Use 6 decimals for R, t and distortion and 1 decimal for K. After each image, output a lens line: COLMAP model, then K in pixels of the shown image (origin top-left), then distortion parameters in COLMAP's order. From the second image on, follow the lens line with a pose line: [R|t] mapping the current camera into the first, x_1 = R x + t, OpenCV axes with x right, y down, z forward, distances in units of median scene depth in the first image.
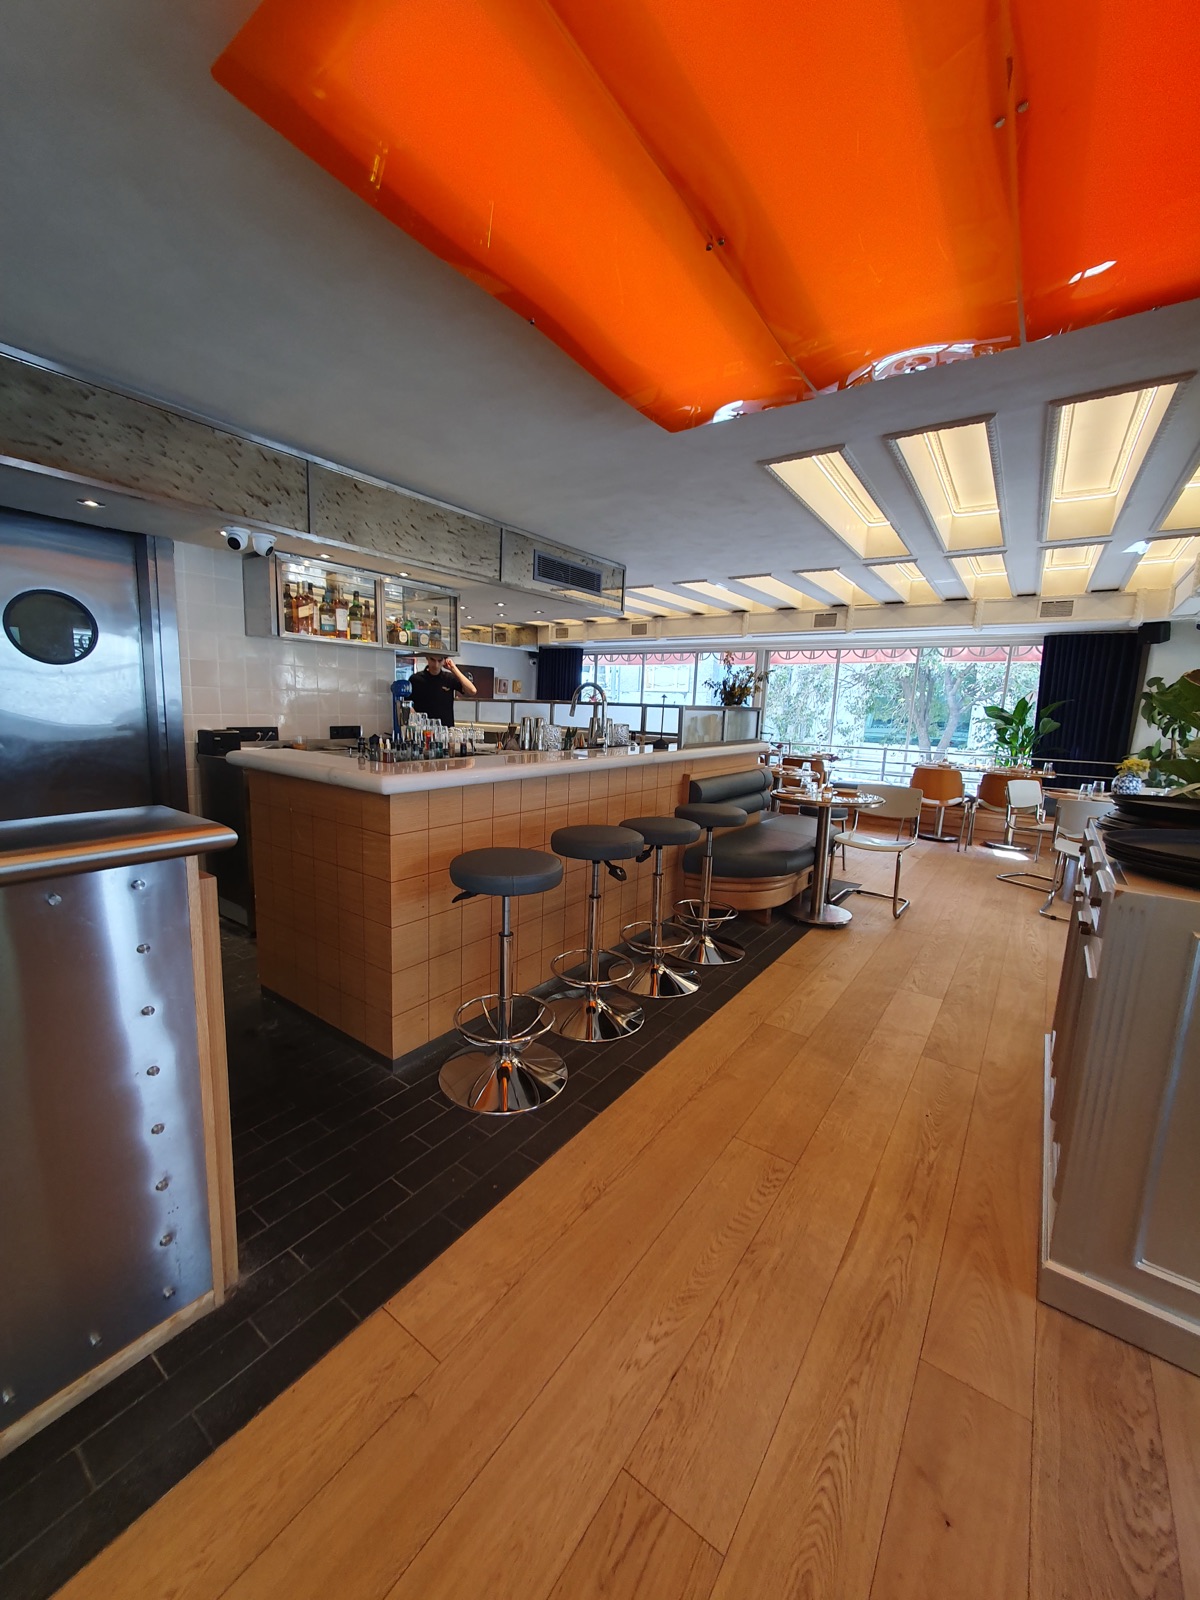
lens RADIAL K [[634.3, 0, 574.1], [0, 634.3, 805.8], [0, 0, 1]] dist [0.003451, -0.000318]
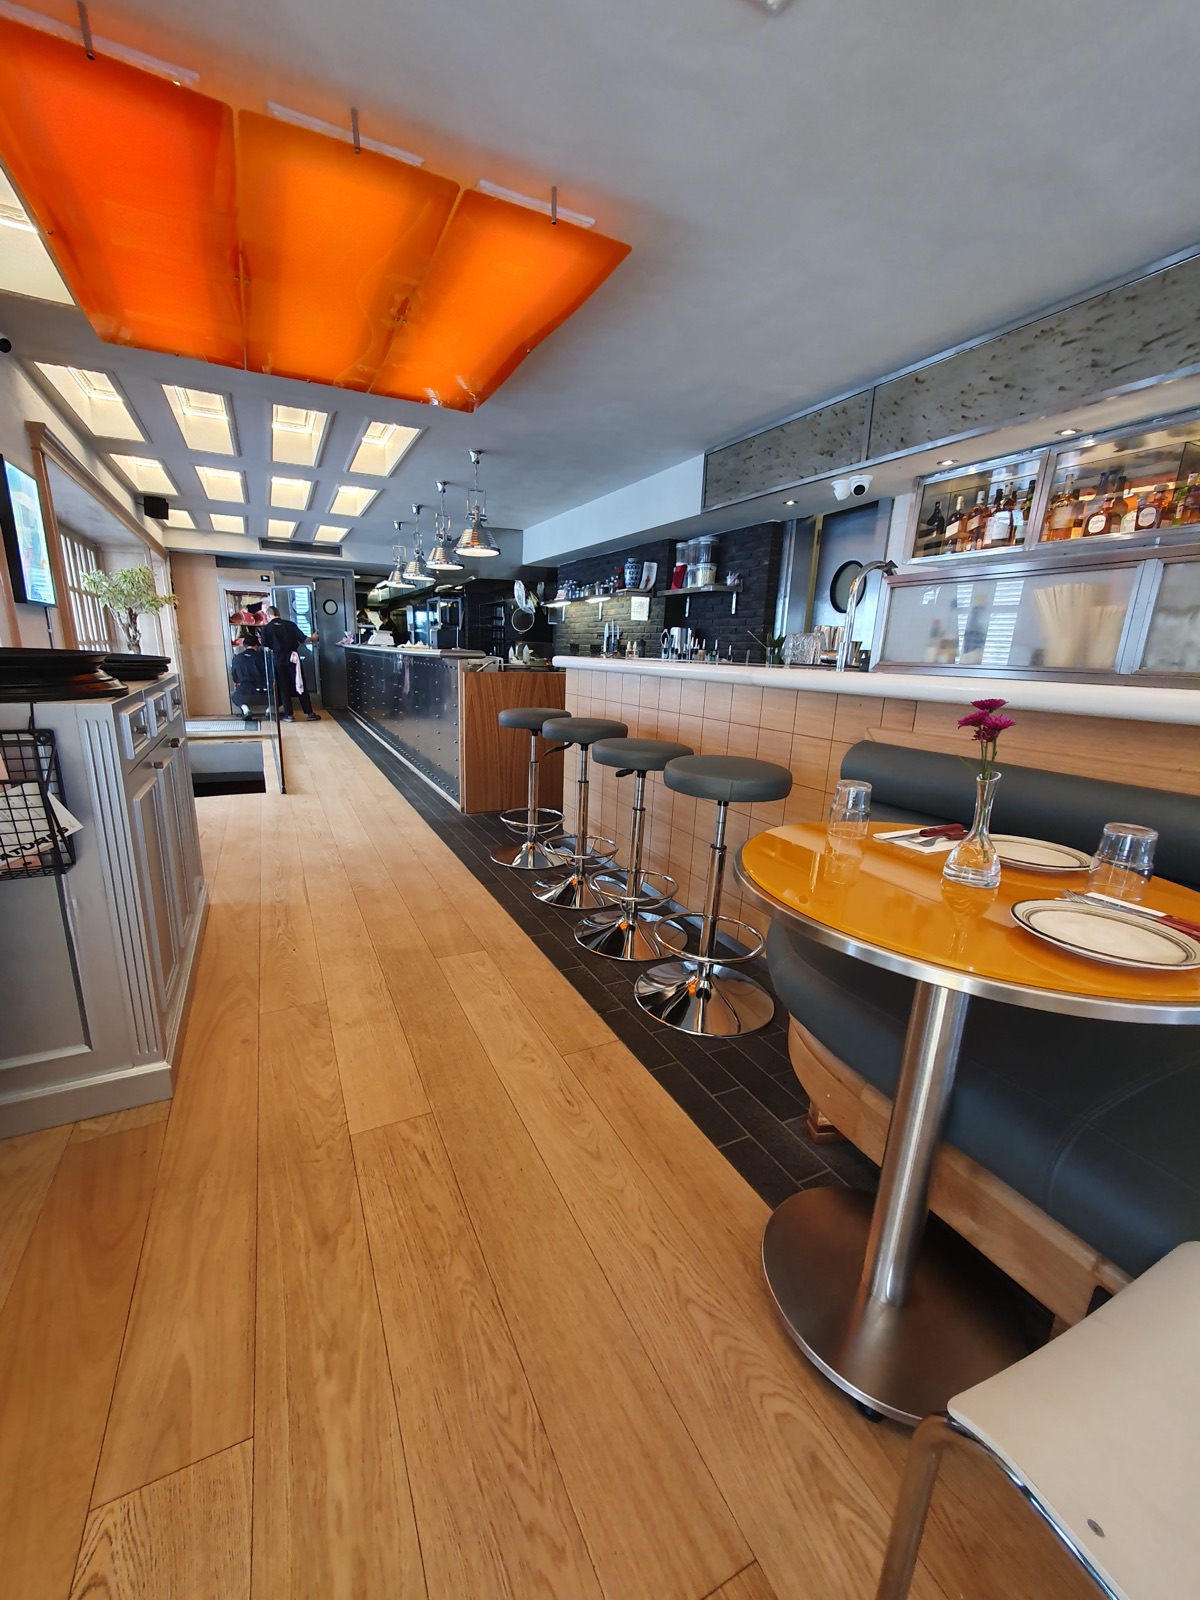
lens RADIAL K [[634.3, 0, 578.0], [0, 634.3, 810.4], [0, 0, 1]] dist [0.003451, -0.000318]
pose [[-0.460537, 0.176607, -0.869894, 0.966622], [-0.184430, 0.939582, 0.288395, -0.121296], [0.868269, 0.293252, -0.400140, 1.395000]]
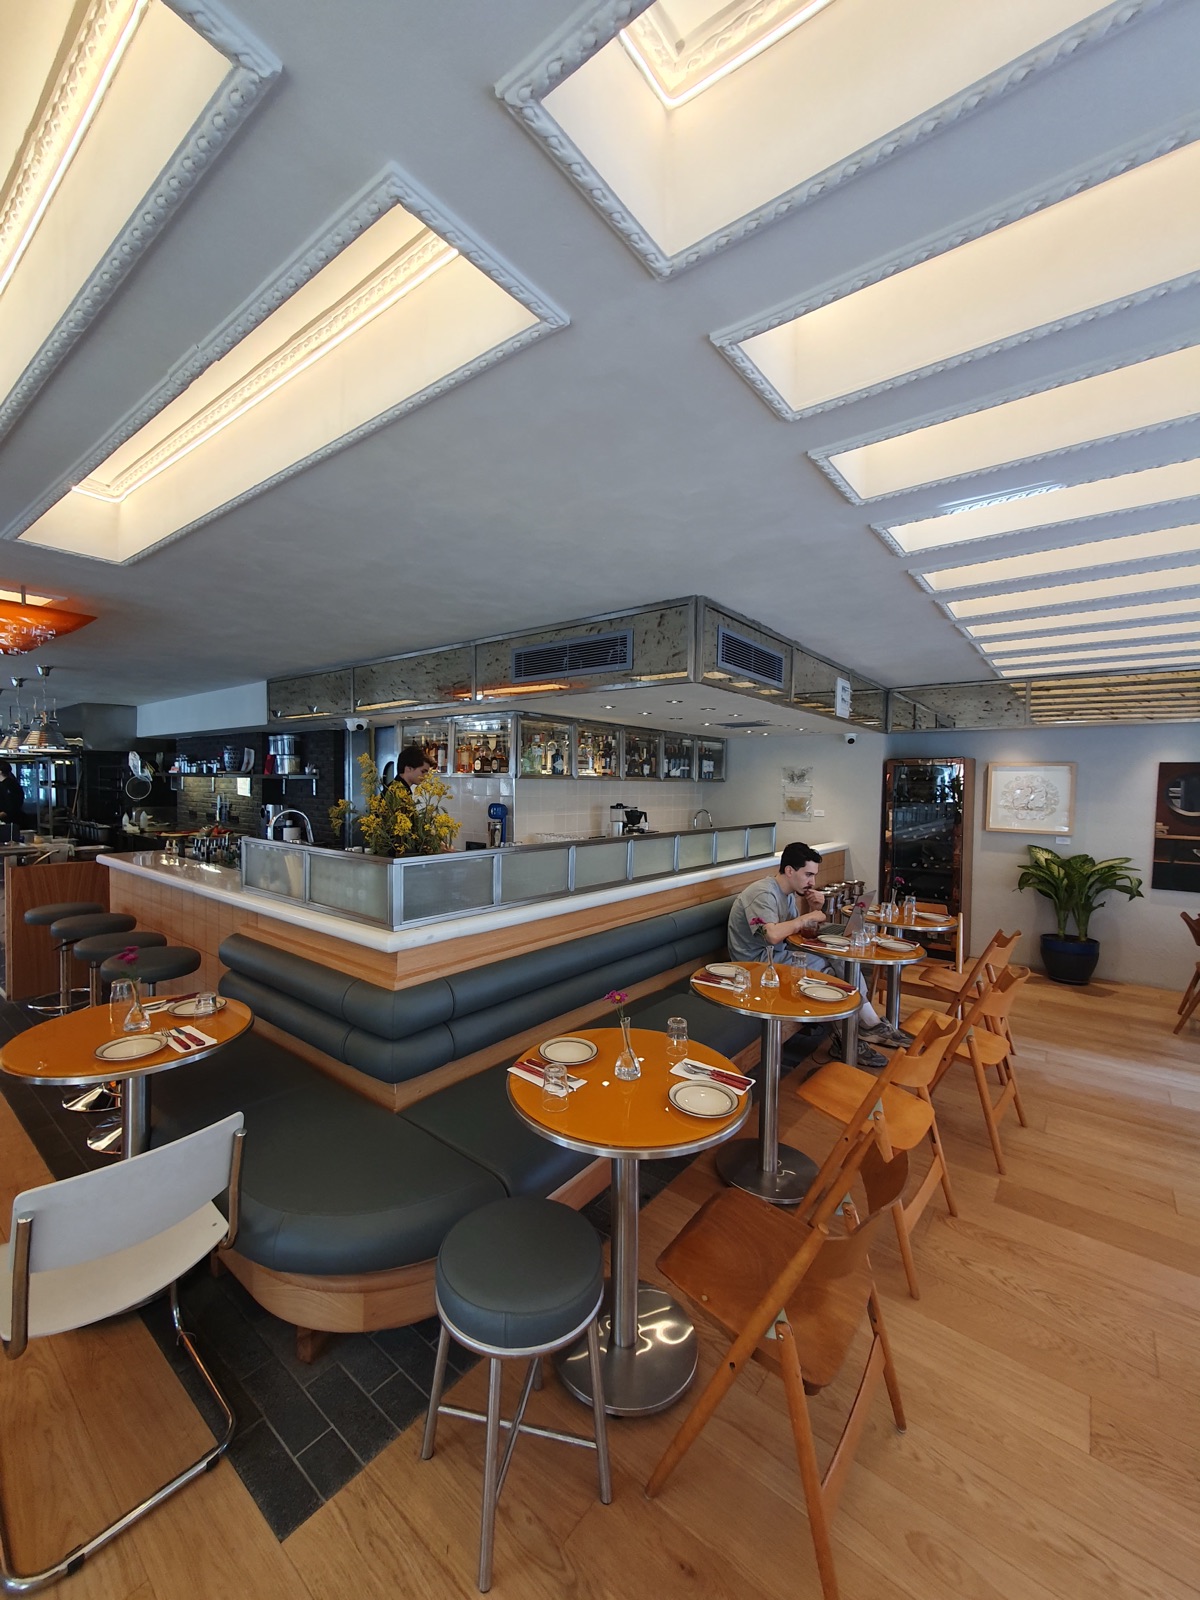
lens RADIAL K [[634.3, 0, 574.4], [0, 634.3, 804.1], [0, 0, 1]] dist [0.003451, -0.000318]
pose [[-0.054012, 0.003933, -0.998533, 1.278323], [-0.178487, 0.983849, 0.013529, -0.386278], [0.982459, 0.178956, -0.052438, 1.941128]]
